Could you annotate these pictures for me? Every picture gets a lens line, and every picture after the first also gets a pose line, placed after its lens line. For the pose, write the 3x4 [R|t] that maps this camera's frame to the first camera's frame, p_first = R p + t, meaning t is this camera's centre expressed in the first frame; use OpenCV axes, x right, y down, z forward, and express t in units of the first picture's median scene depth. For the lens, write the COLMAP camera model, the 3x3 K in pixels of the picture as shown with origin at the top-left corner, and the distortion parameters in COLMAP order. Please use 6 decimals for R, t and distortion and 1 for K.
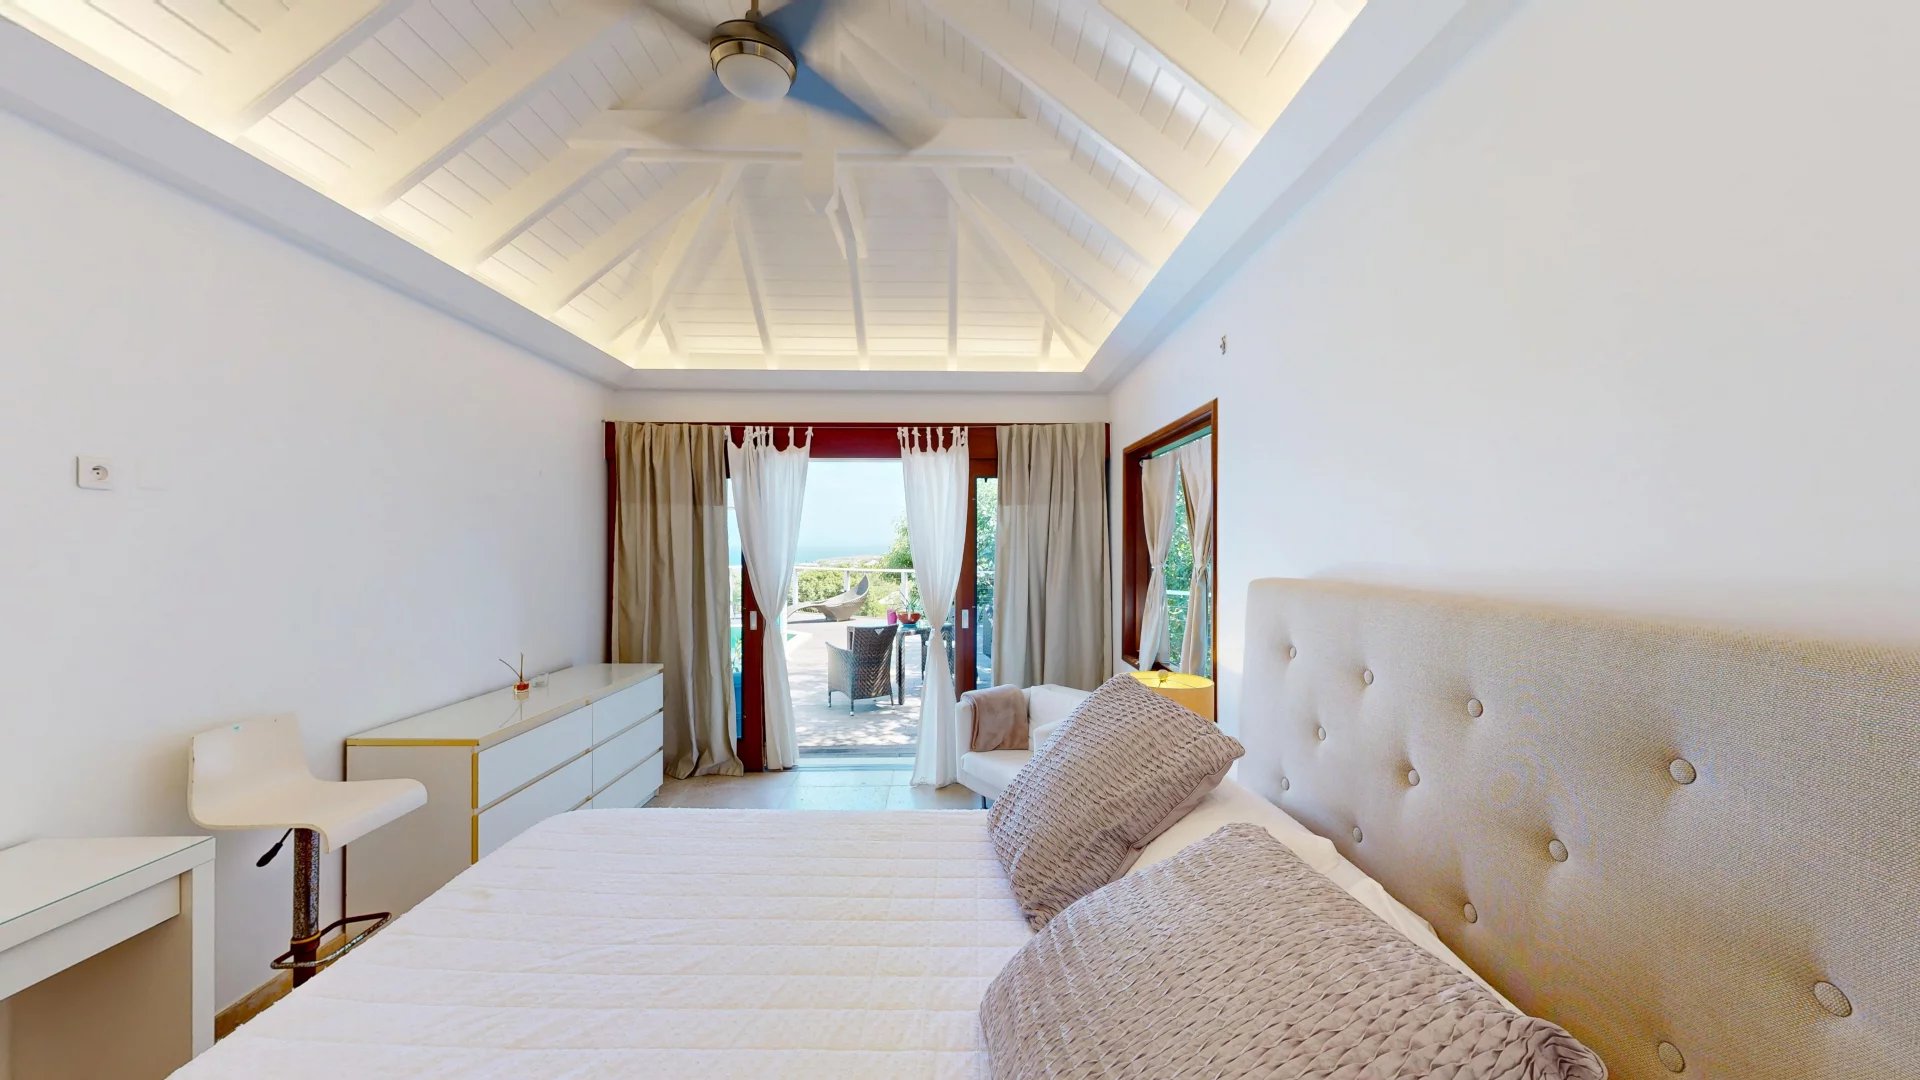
lens RADIAL K [[702.8, 0, 960.0], [0, 702.8, 543.4], [0, 0, 1]] dist [-0.000467, 0.000049]
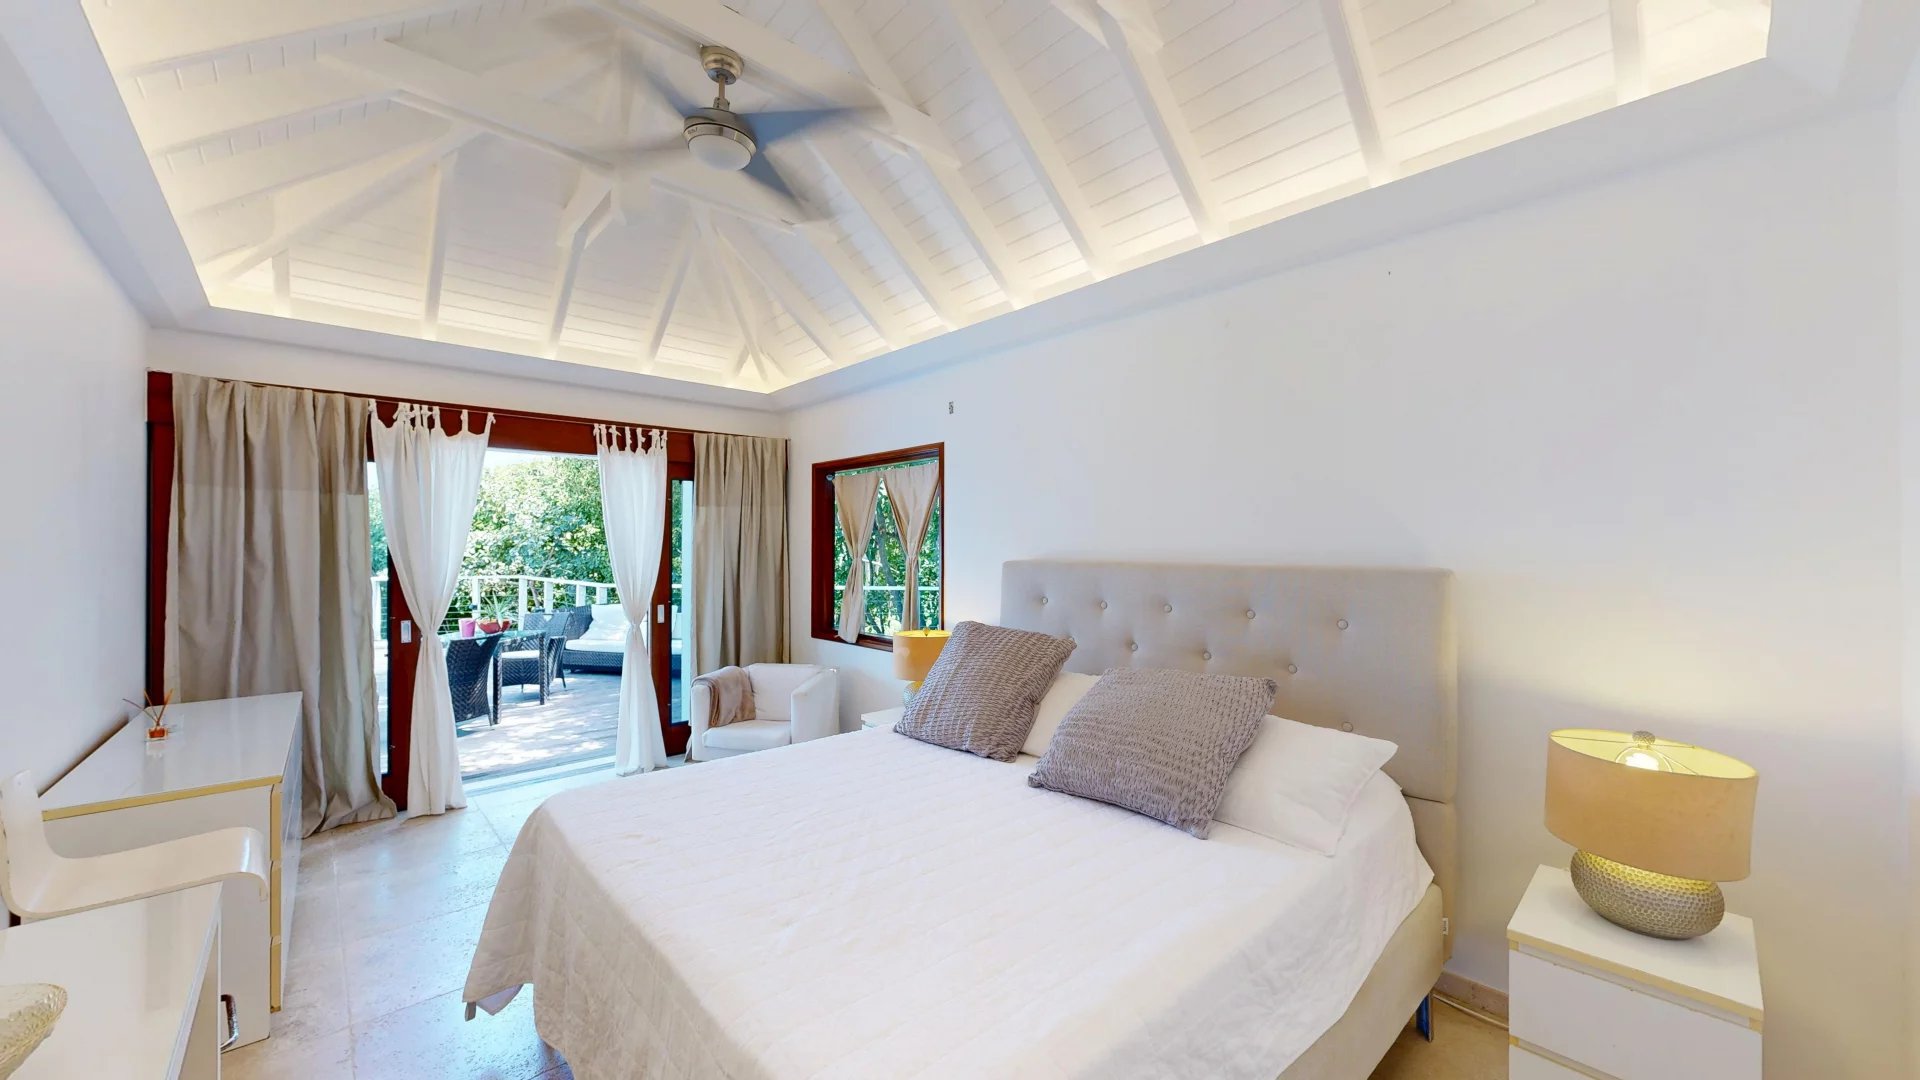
lens RADIAL K [[702.8, 0, 960.0], [0, 702.8, 543.4], [0, 0, 1]] dist [-0.000467, 0.000049]
pose [[0.752932, -0.000401, 0.658099, -0.352966], [0.001569, 0.999998, -0.001186, 0.004954], [-0.658097, 0.001925, 0.752931, -0.081496]]
